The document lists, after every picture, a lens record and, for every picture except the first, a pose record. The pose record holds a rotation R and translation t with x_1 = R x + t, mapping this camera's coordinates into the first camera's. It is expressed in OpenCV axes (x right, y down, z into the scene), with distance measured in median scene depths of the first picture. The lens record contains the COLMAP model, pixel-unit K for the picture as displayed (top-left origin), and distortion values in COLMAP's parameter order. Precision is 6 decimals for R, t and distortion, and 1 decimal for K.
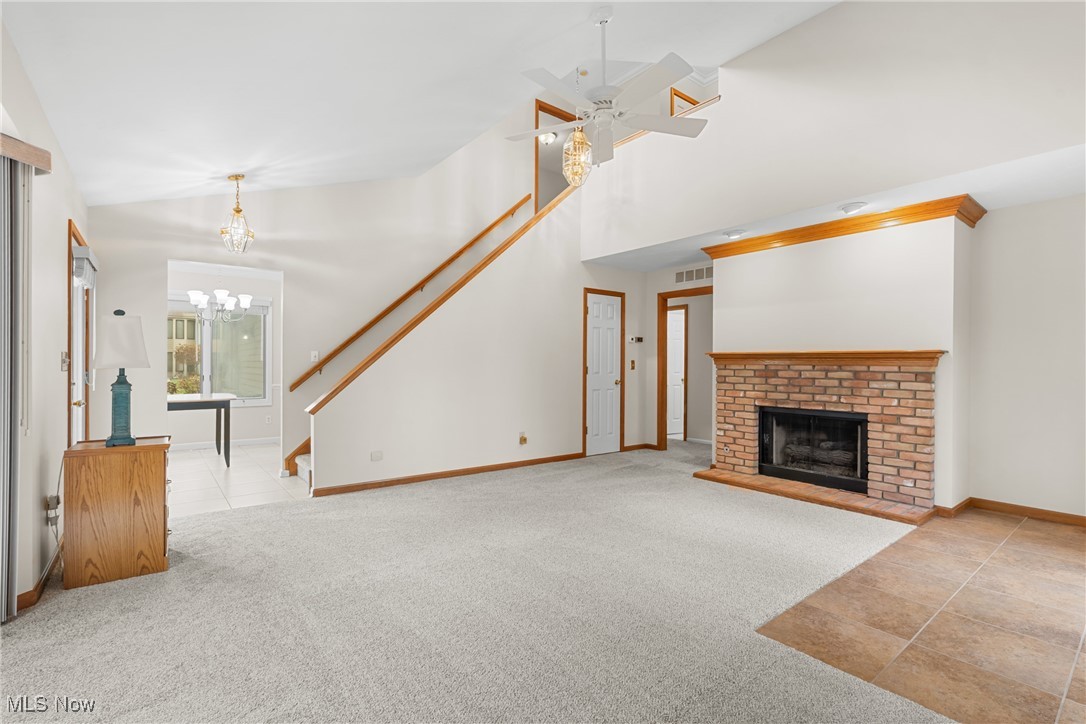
lens RADIAL K [[496.1, 0, 544.1], [0, 496.1, 362.9], [0, 0, 1]] dist [-0.014589, -0.000686]
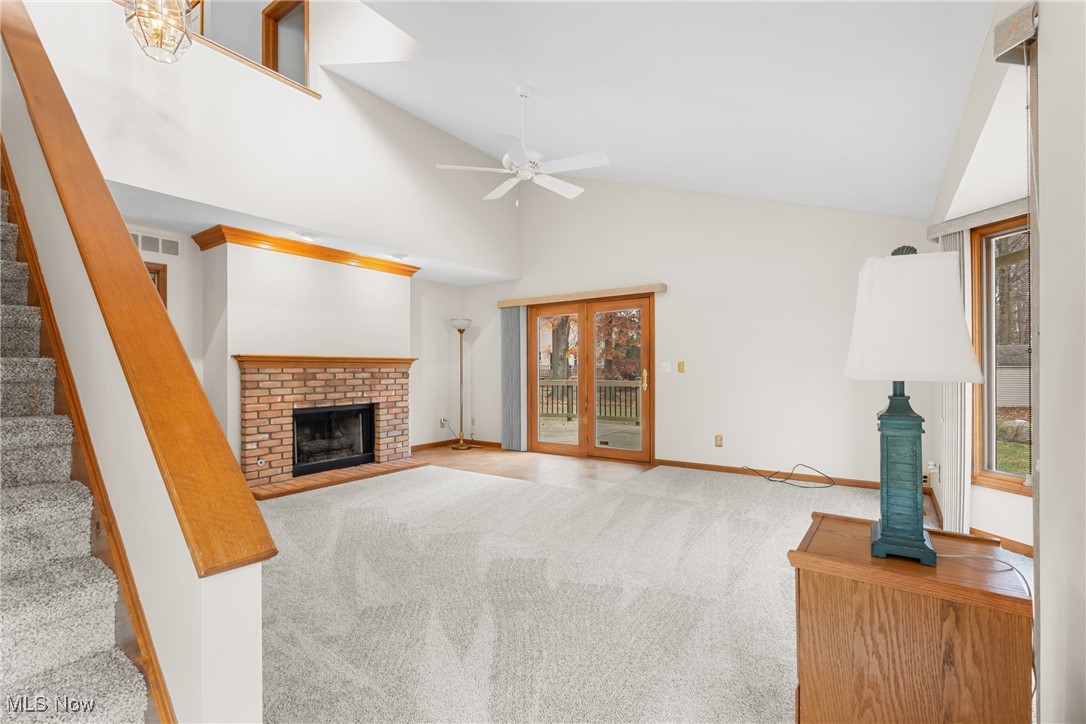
lens RADIAL K [[496.1, 0, 543.7], [0, 496.1, 364.0], [0, 0, 1]] dist [-0.014589, -0.000686]
pose [[-0.305336, 0.002284, 0.952242, -0.721294], [0.000120, 0.999997, -0.002360, -0.002367], [-0.952245, -0.000606, -0.305336, 0.880227]]
